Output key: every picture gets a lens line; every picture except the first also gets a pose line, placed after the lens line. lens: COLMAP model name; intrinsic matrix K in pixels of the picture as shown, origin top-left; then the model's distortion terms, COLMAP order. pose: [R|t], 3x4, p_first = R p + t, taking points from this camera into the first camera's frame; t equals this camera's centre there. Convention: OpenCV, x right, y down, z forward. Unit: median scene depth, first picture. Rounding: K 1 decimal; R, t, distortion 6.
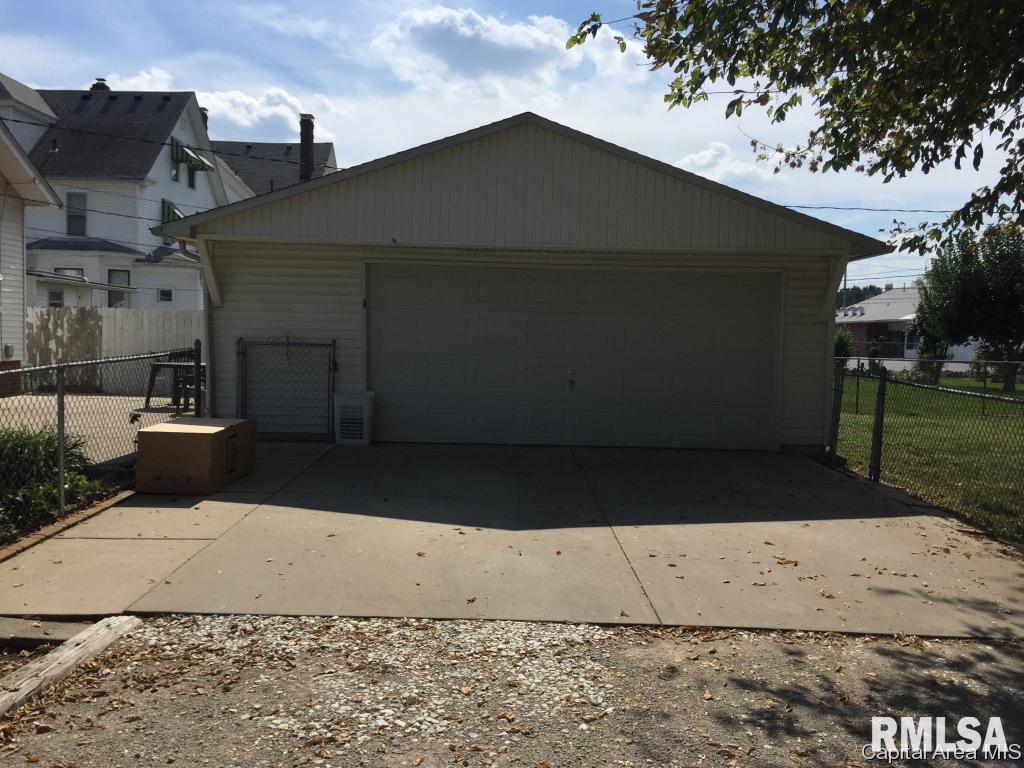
lens RADIAL K [[880.5, 0, 511.8], [0, 880.5, 389.5], [0, 0, 1]] dist [0.009748, -0.003954]
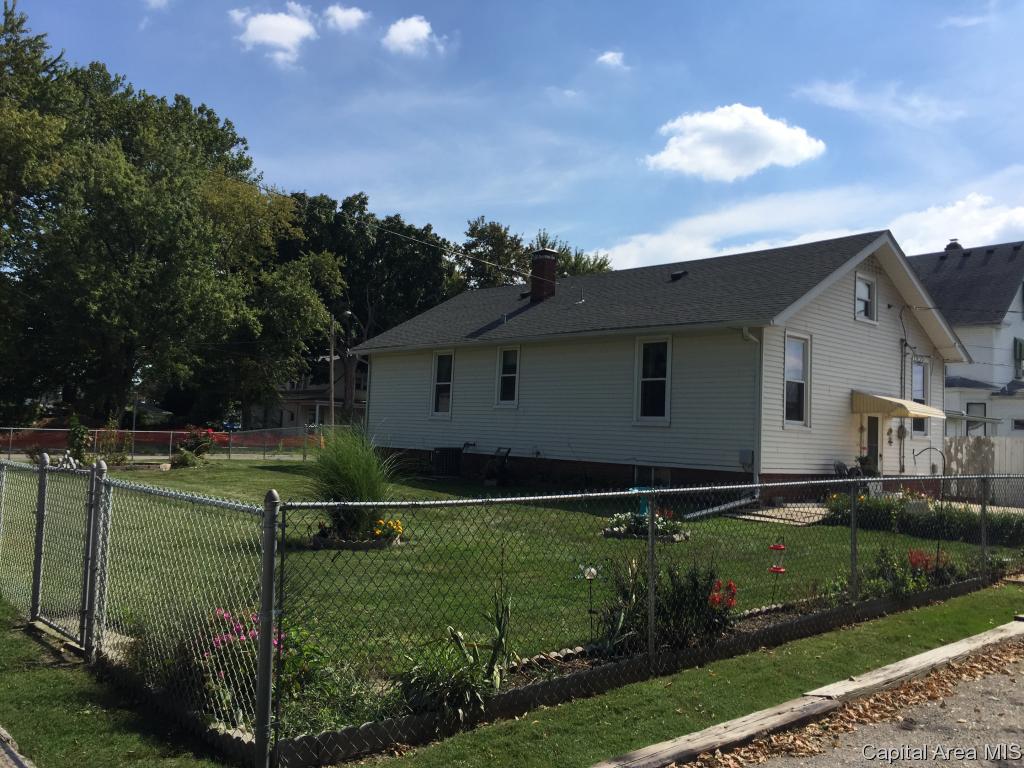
lens RADIAL K [[880.5, 0, 511.8], [0, 880.5, 389.5], [0, 0, 1]] dist [0.009748, -0.003954]
pose [[0.661022, -0.036403, -0.749483, 0.016923], [-0.070333, 0.991419, -0.110186, 0.016245], [0.747063, 0.125548, 0.652789, -0.204631]]
